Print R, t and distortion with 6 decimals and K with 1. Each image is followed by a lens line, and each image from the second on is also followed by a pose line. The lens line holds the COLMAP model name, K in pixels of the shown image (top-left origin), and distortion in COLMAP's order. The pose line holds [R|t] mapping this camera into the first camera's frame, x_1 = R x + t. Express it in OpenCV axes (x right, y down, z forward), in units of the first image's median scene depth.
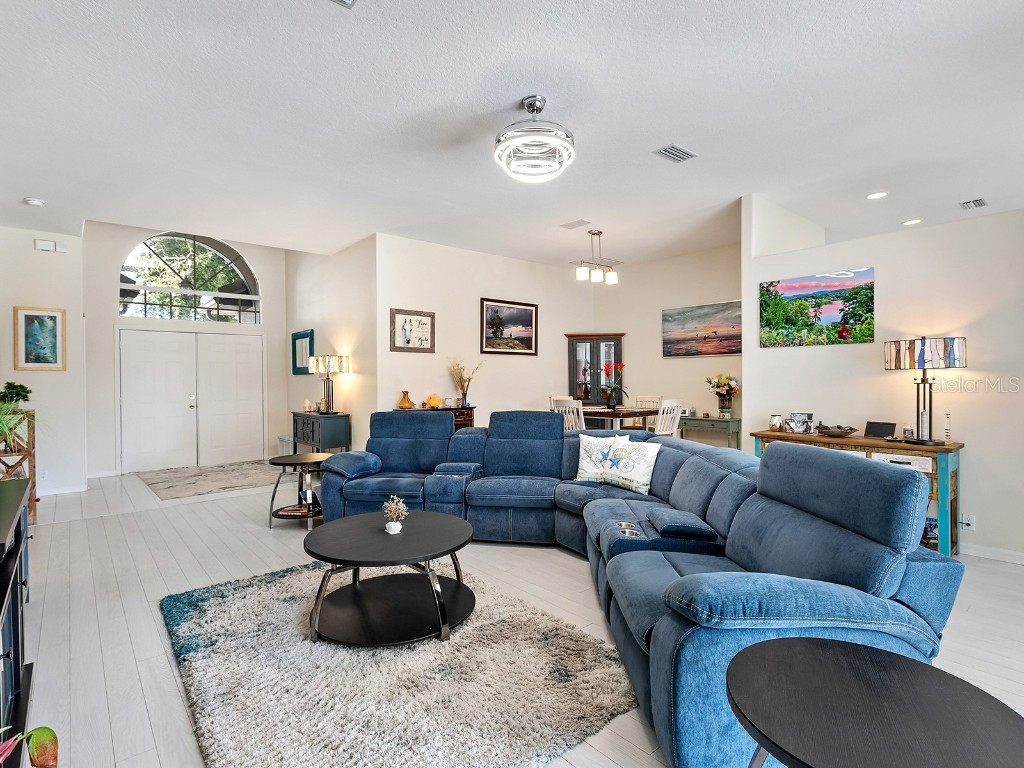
lens RADIAL K [[531.7, 0, 514.0], [0, 531.7, 380.4], [0, 0, 1]] dist [-0.002814, -0.000234]
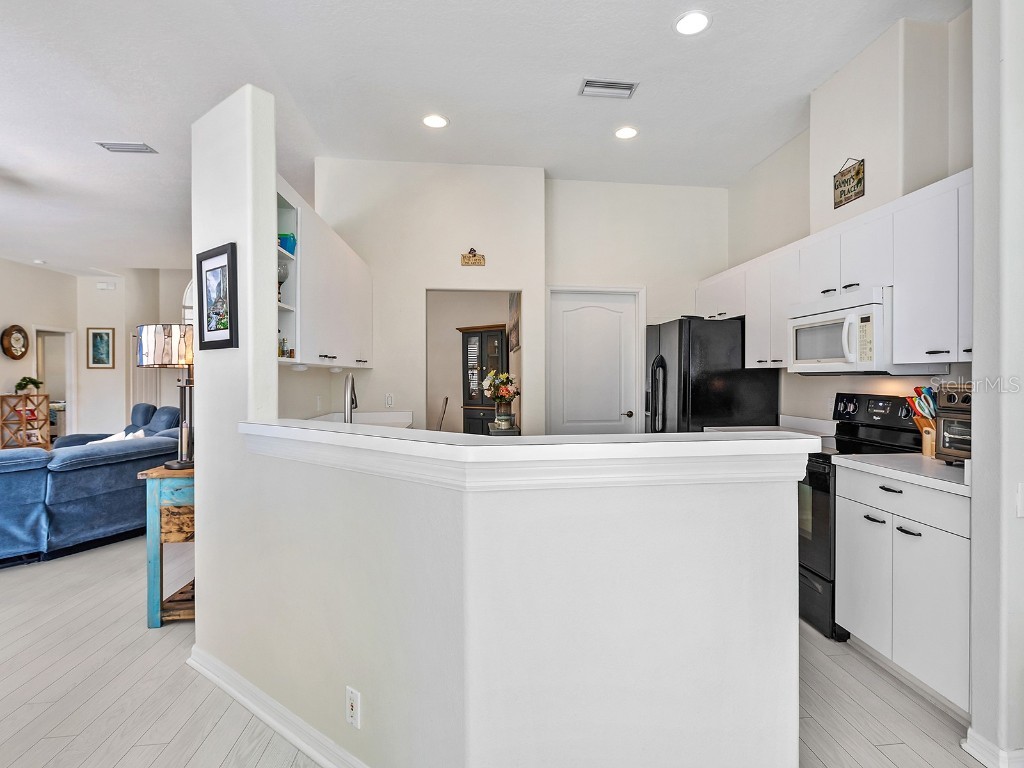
lens RADIAL K [[525.3, 0, 529.5], [0, 525.3, 377.0], [0, 0, 1]] dist [0.001429, 0.002342]
pose [[0.833714, 0.008270, -0.552135, 0.907291], [-0.009045, 0.999958, 0.001318, -0.008021], [0.552123, 0.003895, 0.833754, 0.399615]]
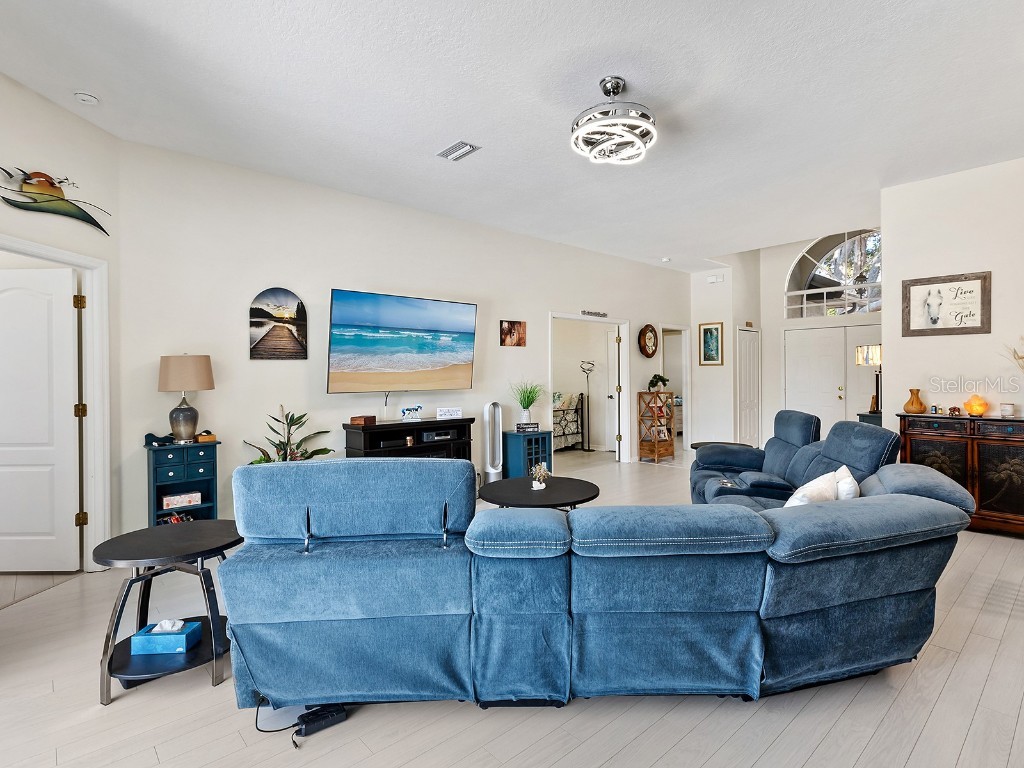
lens RADIAL K [[525.3, 0, 516.7], [0, 525.3, 377.9], [0, 0, 1]] dist [0.001429, 0.002342]
pose [[-0.000370, 0.014318, -0.999897, 0.525135], [-0.000175, 0.999897, 0.014318, -0.005863], [1.000000, 0.000181, -0.000367, 0.440478]]
